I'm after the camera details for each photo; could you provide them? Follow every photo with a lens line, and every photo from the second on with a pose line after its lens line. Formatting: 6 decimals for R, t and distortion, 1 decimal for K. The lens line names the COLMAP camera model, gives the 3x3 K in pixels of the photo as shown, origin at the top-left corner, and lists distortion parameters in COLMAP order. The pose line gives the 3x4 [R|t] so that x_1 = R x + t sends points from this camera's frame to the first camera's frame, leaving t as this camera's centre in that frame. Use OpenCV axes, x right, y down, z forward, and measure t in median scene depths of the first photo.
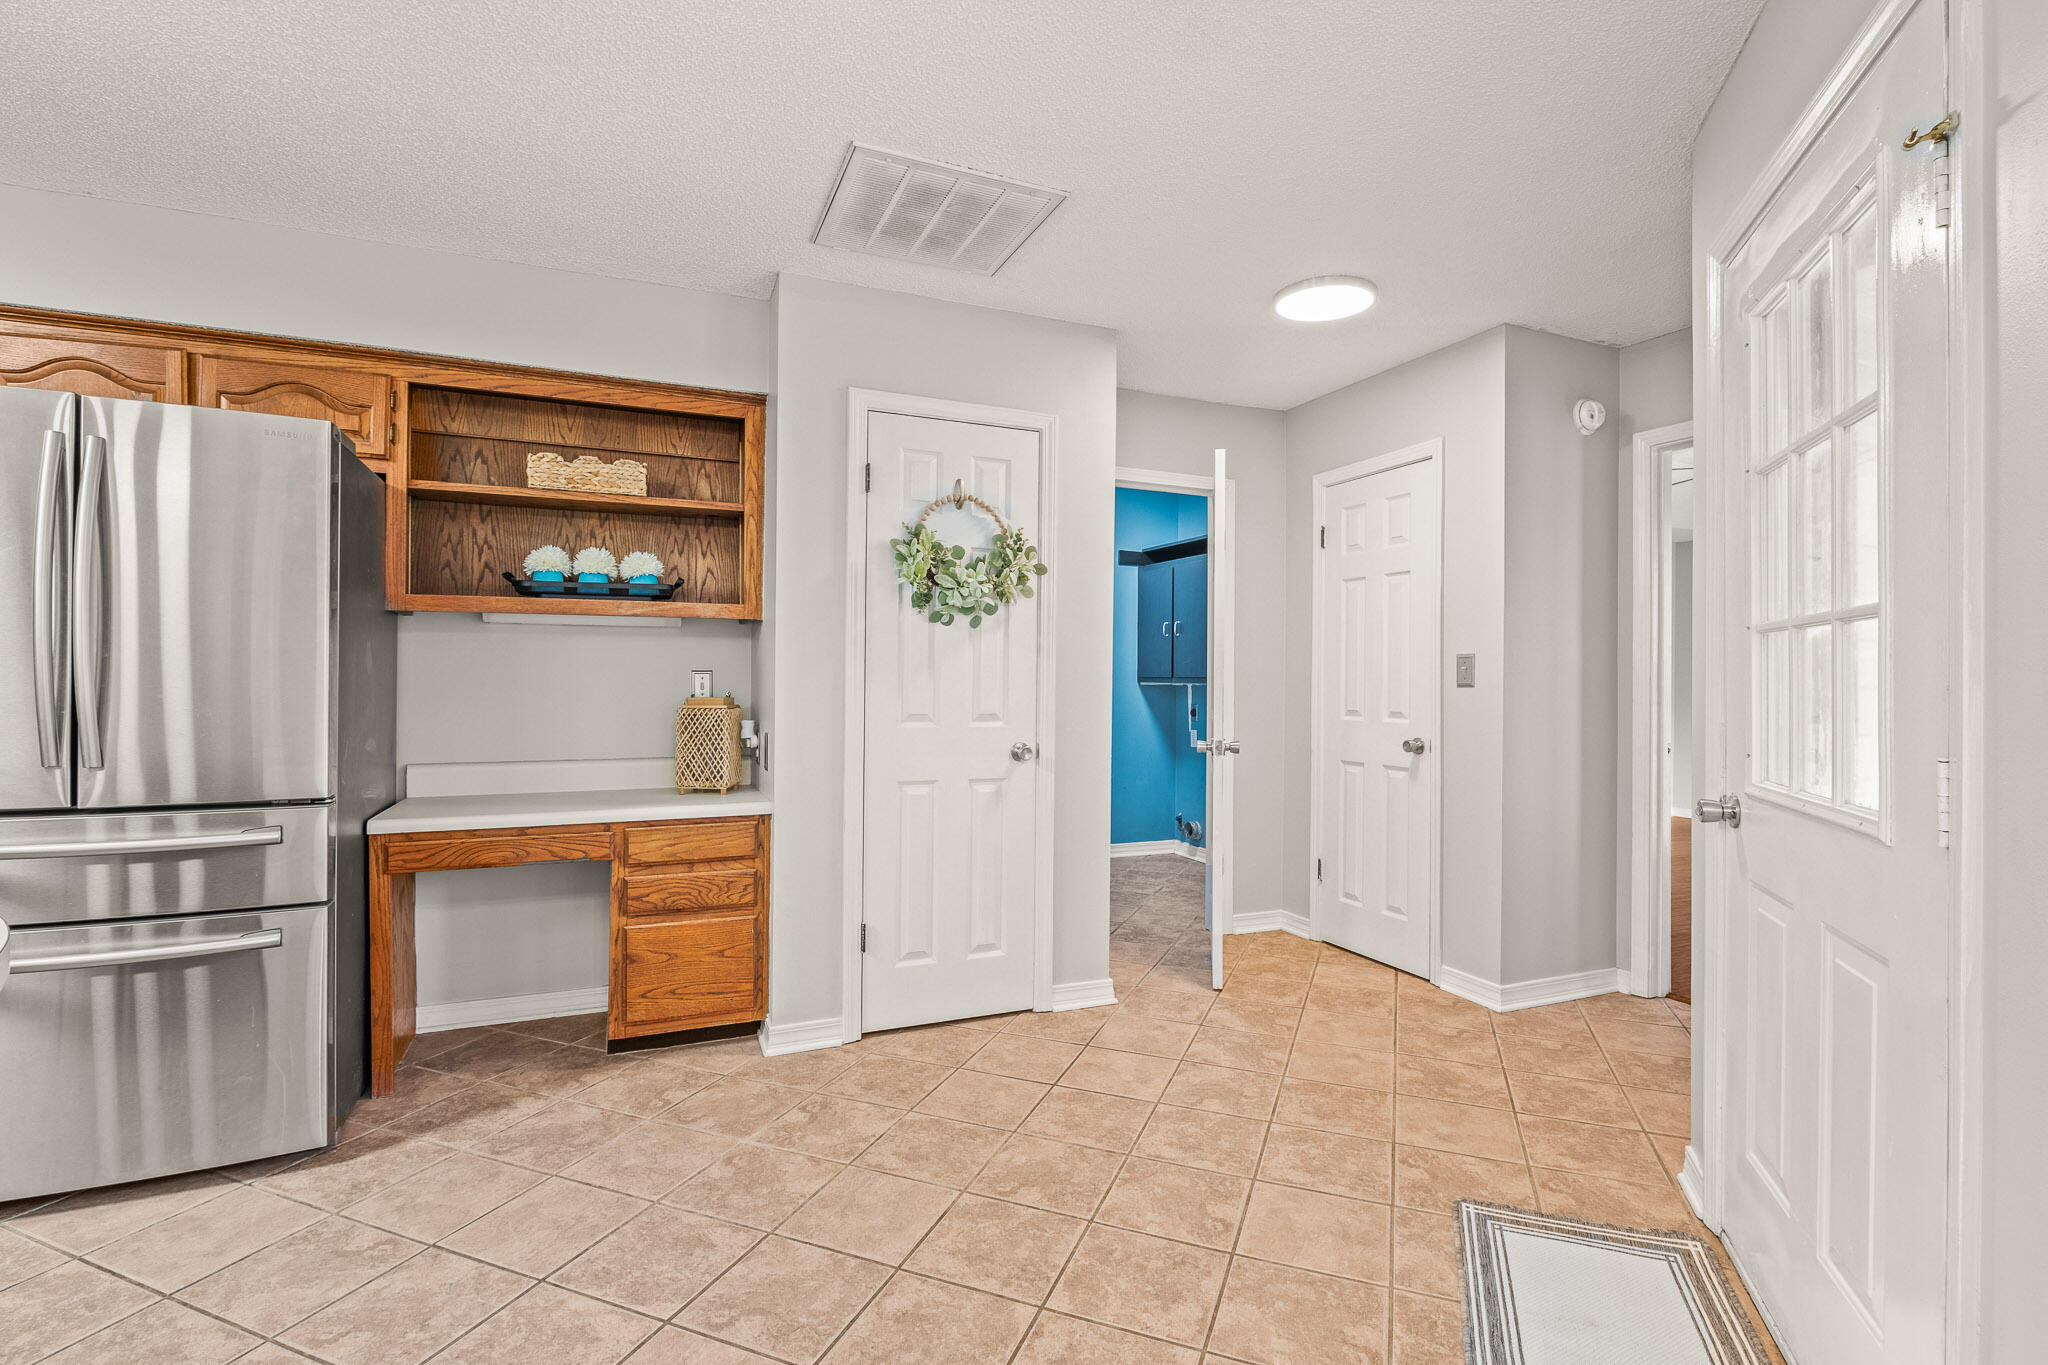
lens RADIAL K [[939.7, 0, 1031.3], [0, 939.7, 677.4], [0, 0, 1]] dist [0.000057, -0.008597]
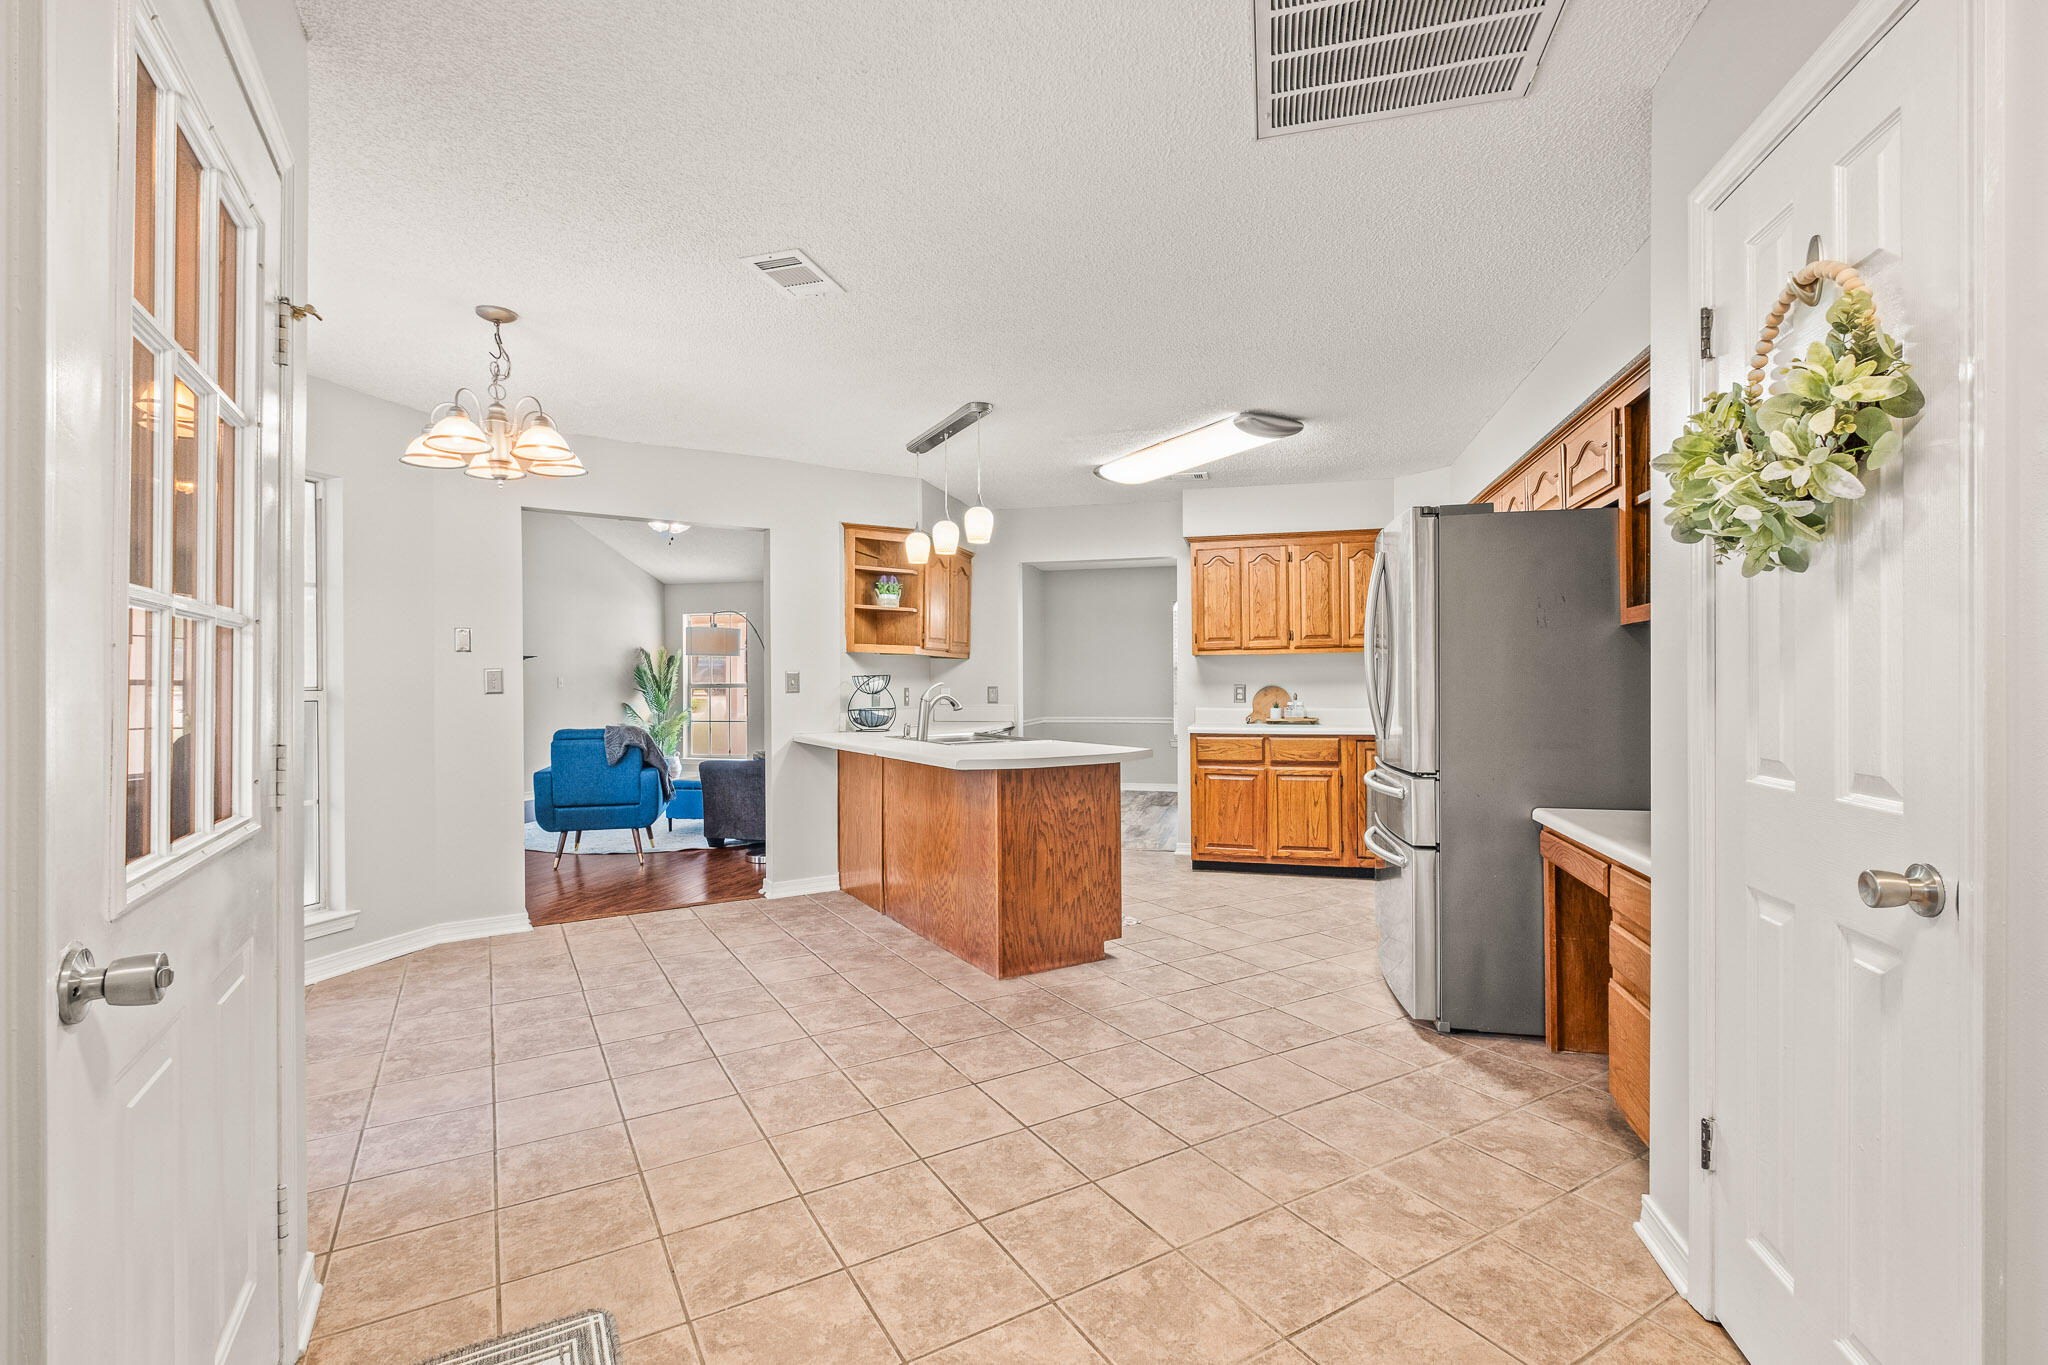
lens RADIAL K [[911.0, 0, 1024.0], [0, 911.0, 682.5], [0, 0, 1]] dist [0.005197, -0.007423]
pose [[-0.617007, -0.006350, -0.786932, 0.519752], [0.001311, 0.999958, -0.009097, 0.003237], [0.786957, -0.006645, -0.616972, 1.035638]]
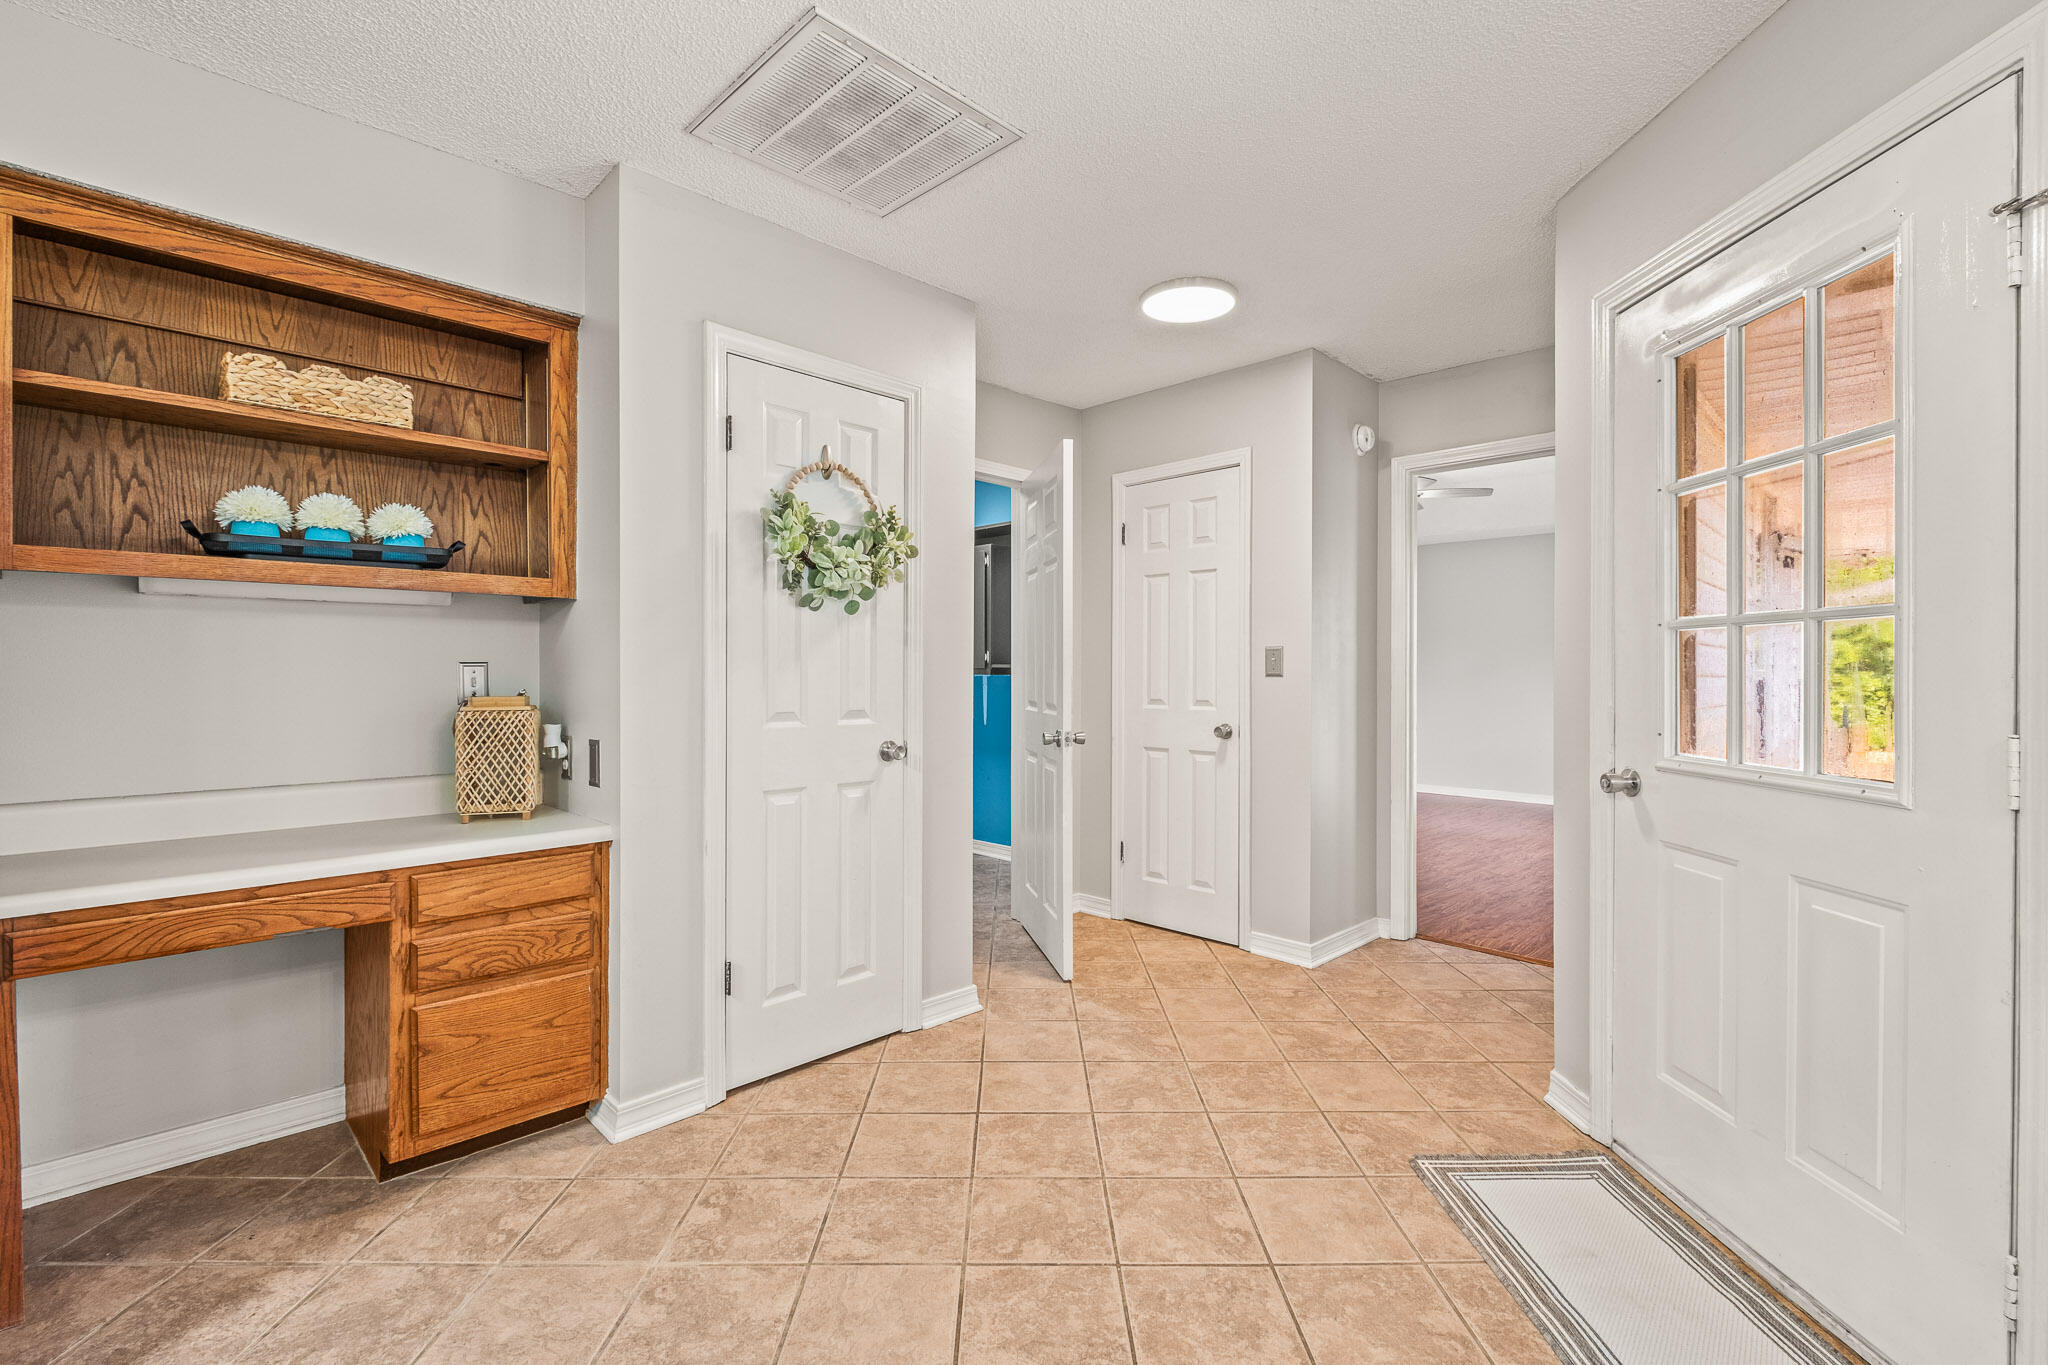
lens RADIAL K [[899.3, 0, 1025.3], [0, 899.3, 679.2], [0, 0, 1]] dist [0.002695, -0.005478]
pose [[0.928179, -0.007740, 0.372055, -0.233858], [0.003289, 0.999915, 0.012599, -0.001190], [-0.372121, -0.010470, 0.928125, 0.155891]]
